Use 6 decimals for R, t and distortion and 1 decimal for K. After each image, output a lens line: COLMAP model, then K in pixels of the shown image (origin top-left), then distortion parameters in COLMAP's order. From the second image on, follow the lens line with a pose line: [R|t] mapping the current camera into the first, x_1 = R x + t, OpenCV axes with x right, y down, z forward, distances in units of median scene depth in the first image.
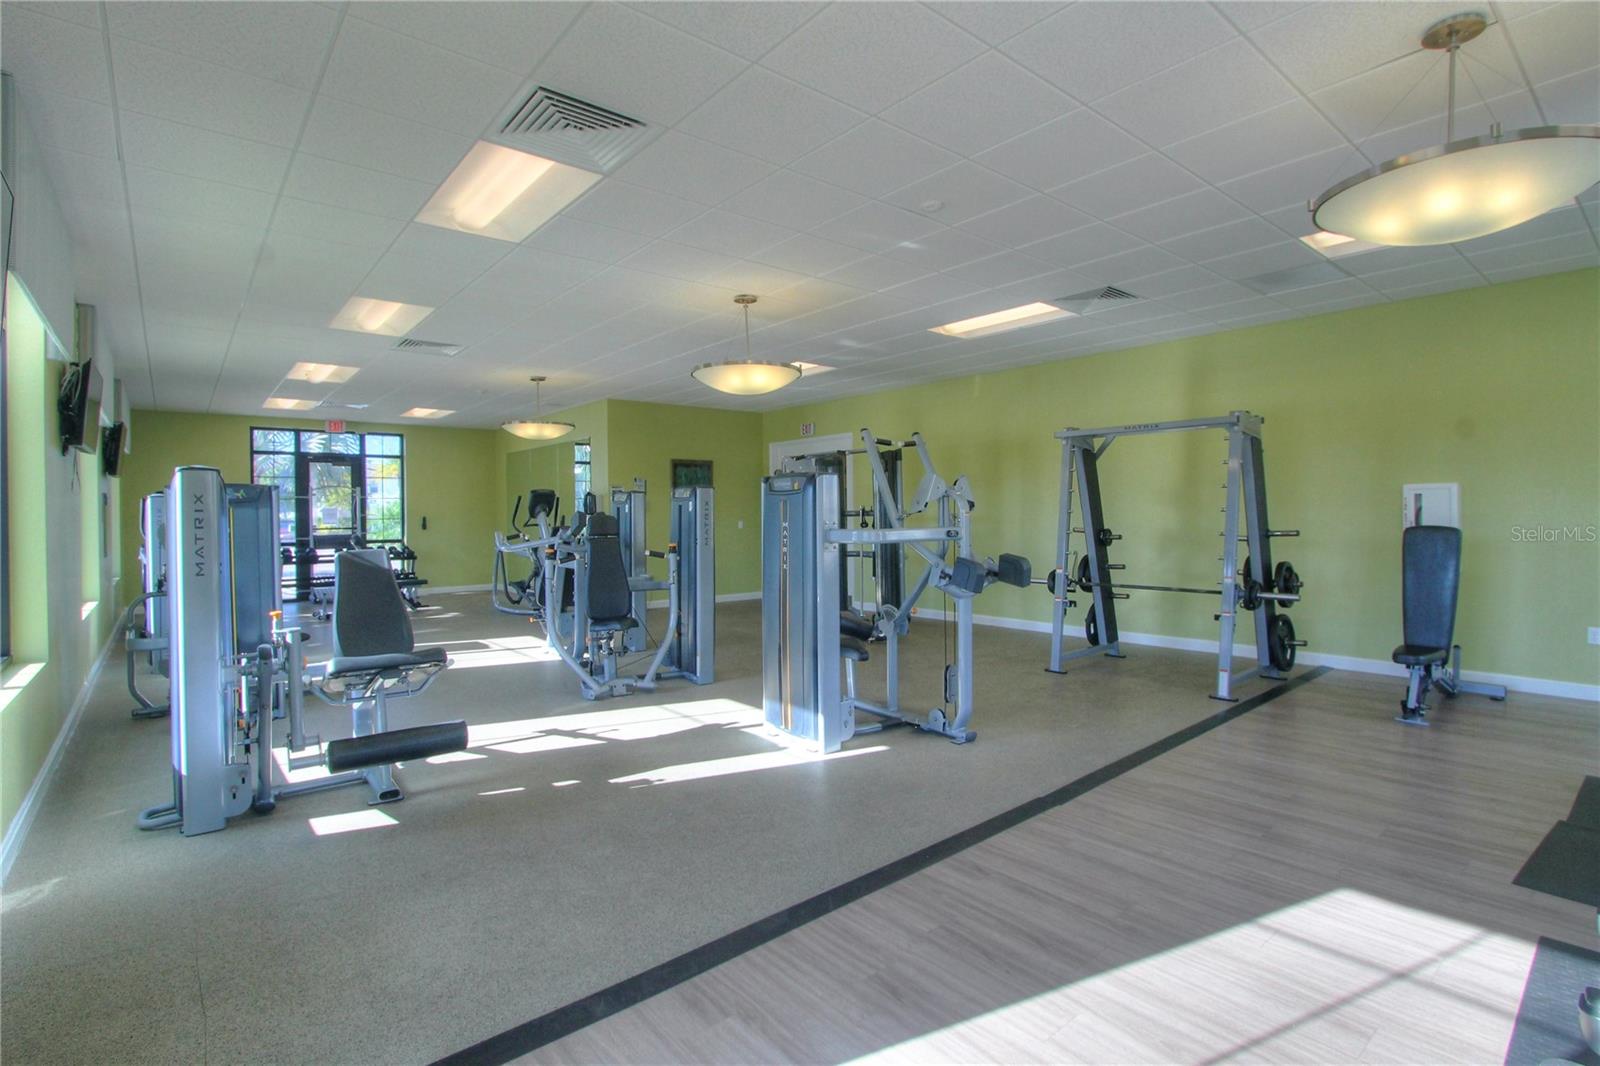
lens RADIAL K [[758.7, 0, 799.3], [0, 758.7, 523.5], [0, 0, 1]] dist [-0.002627, -0.000217]
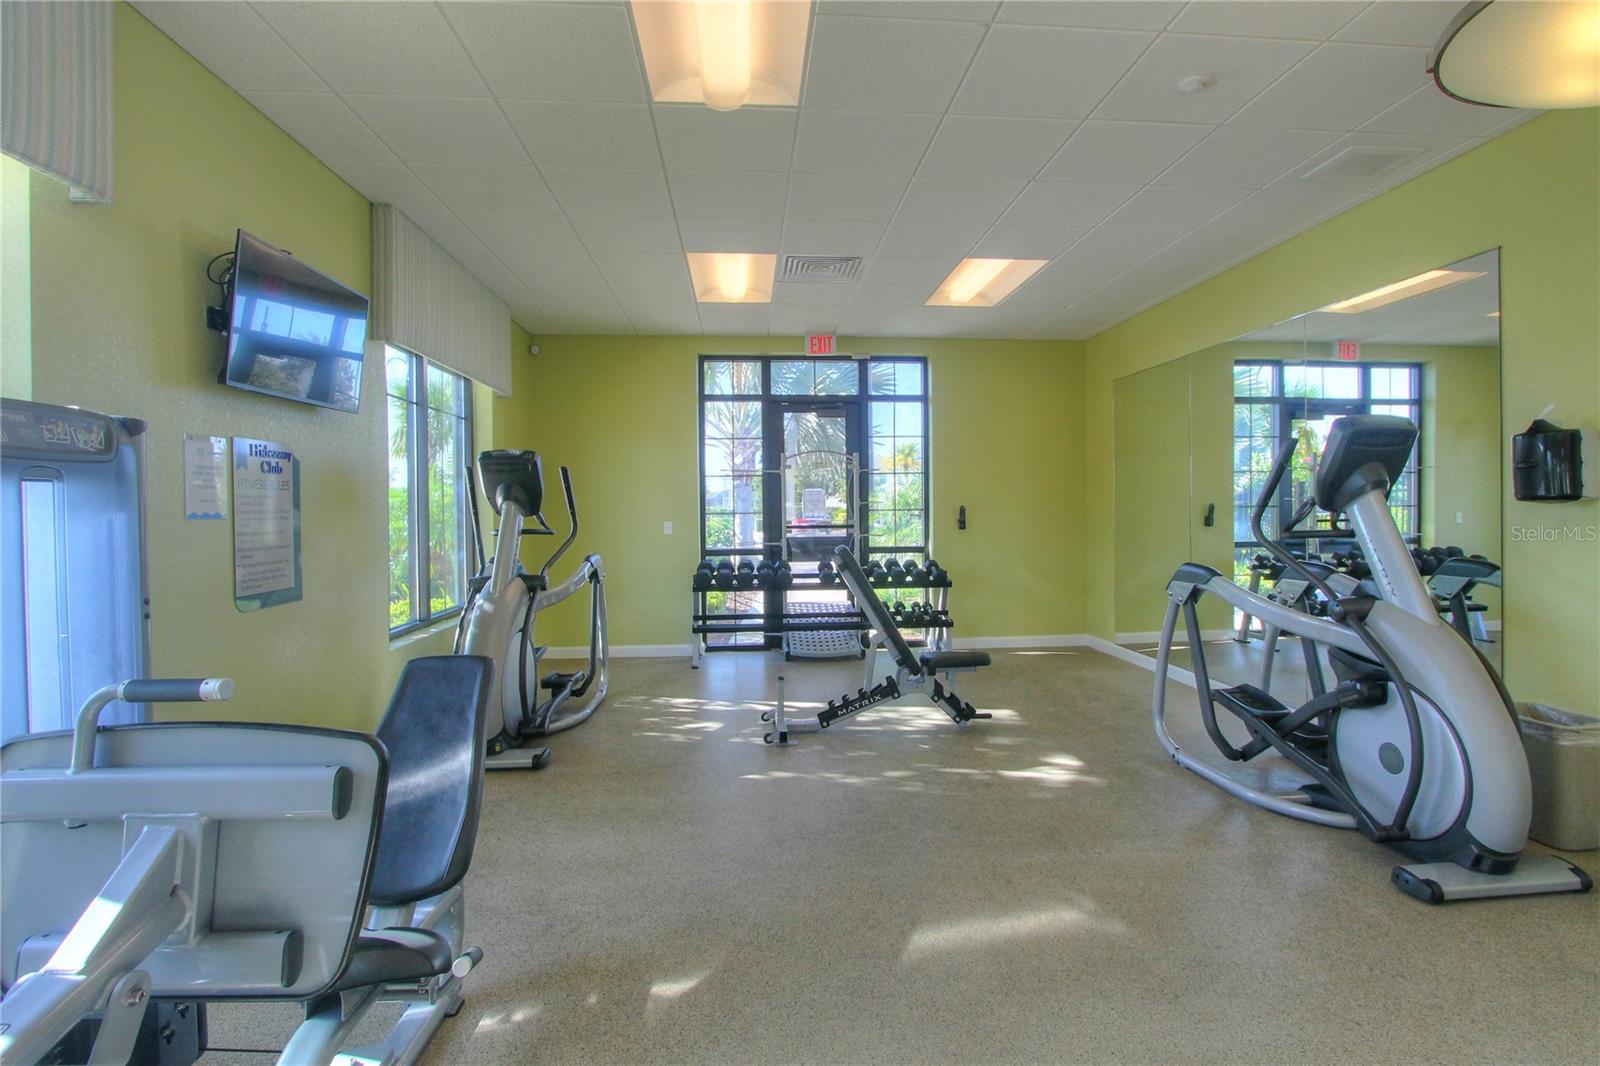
lens RADIAL K [[758.7, 0, 798.0], [0, 758.7, 527.1], [0, 0, 1]] dist [-0.002627, -0.000217]
pose [[0.808152, 0.006831, -0.588935, -0.285978], [-0.002794, 0.999966, 0.007764, 0.002560], [0.588968, -0.004629, 0.808143, 0.521835]]
